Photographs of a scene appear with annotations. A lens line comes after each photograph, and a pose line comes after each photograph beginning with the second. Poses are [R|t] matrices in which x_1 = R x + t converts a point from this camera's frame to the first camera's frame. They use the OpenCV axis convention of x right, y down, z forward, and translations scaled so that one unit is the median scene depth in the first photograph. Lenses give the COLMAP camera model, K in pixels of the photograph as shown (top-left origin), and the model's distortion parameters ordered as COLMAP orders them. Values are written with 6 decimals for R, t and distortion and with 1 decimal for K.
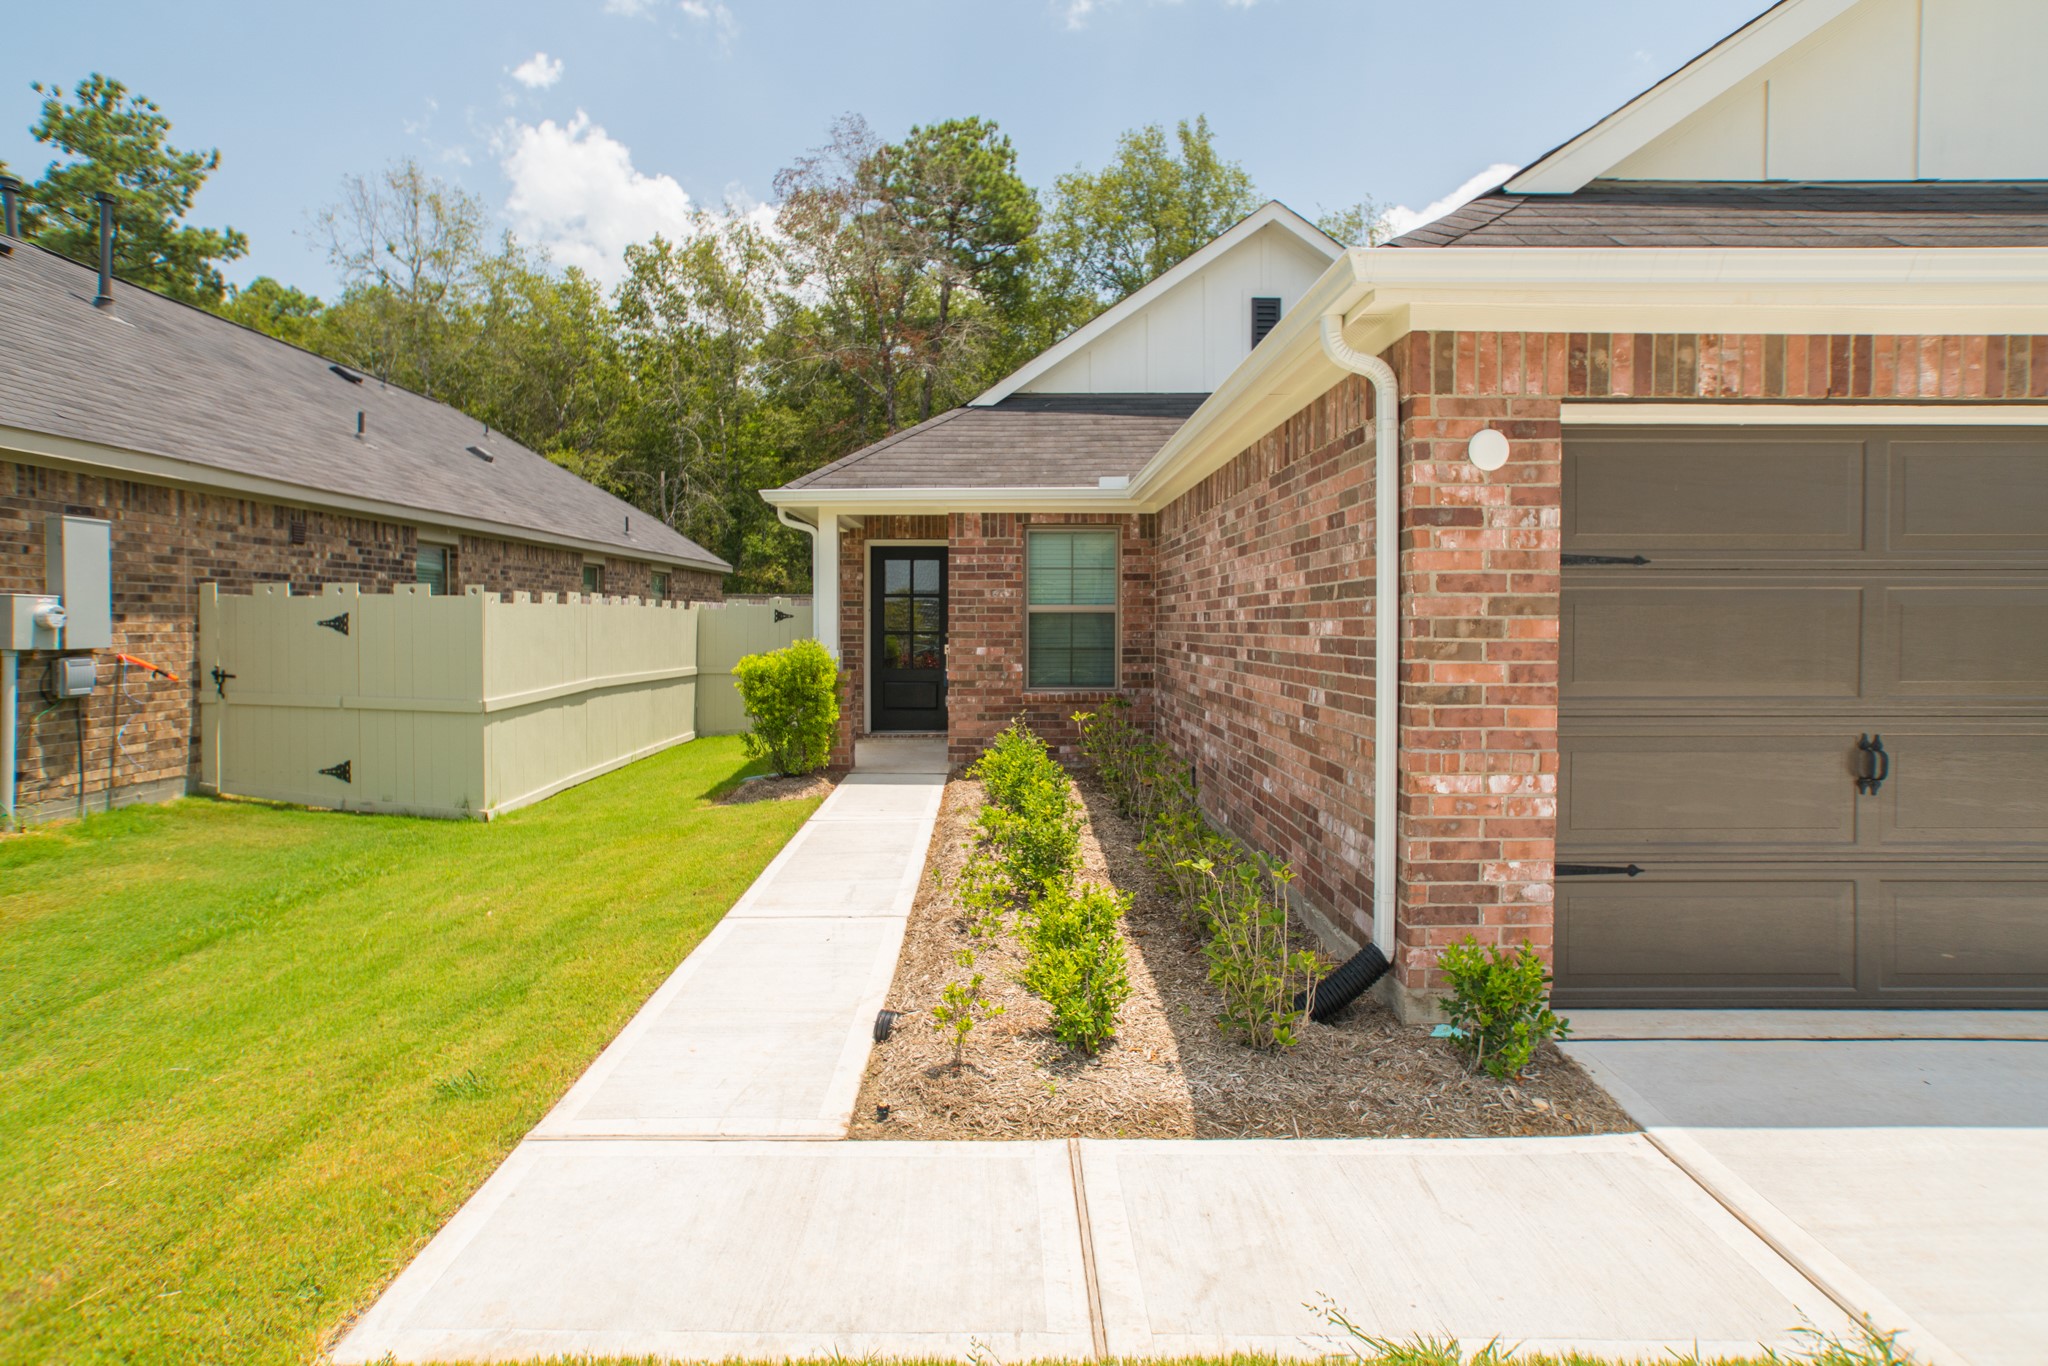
lens RADIAL K [[1043.5, 0, 1036.6], [0, 1043.5, 696.8], [0, 0, 1]] dist [-0.009389, 0.004495]
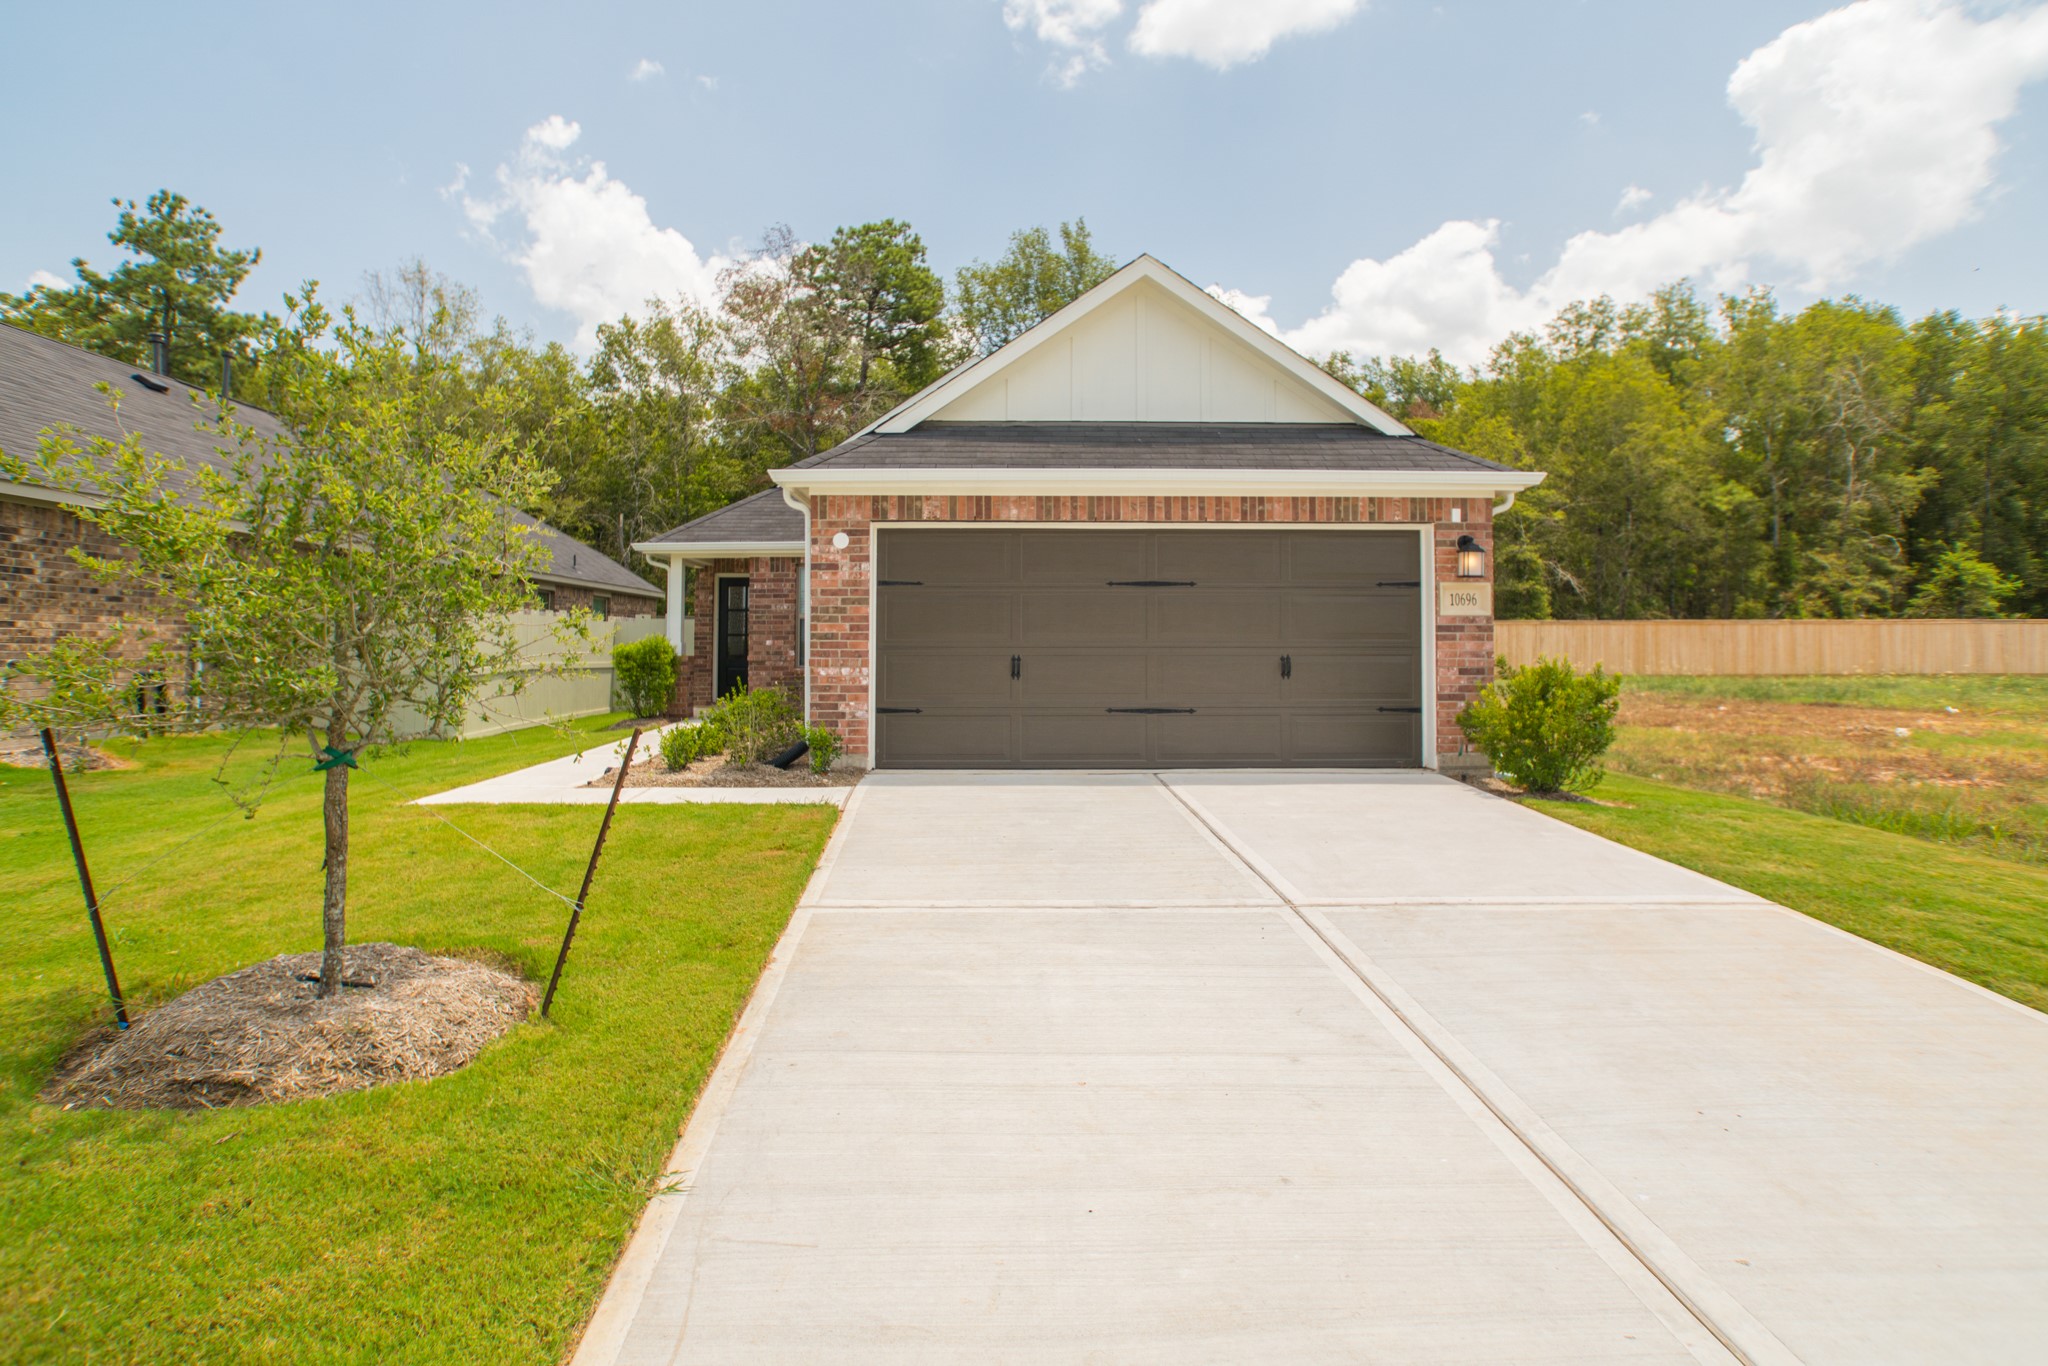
lens RADIAL K [[1043.5, 0, 1015.1], [0, 1043.5, 666.4], [0, 0, 1]] dist [-0.009389, 0.004495]
pose [[0.999963, -0.000757, -0.008597, 0.096409], [0.000270, 0.998401, -0.056527, 0.023623], [0.008626, 0.056523, 0.998364, -0.167909]]
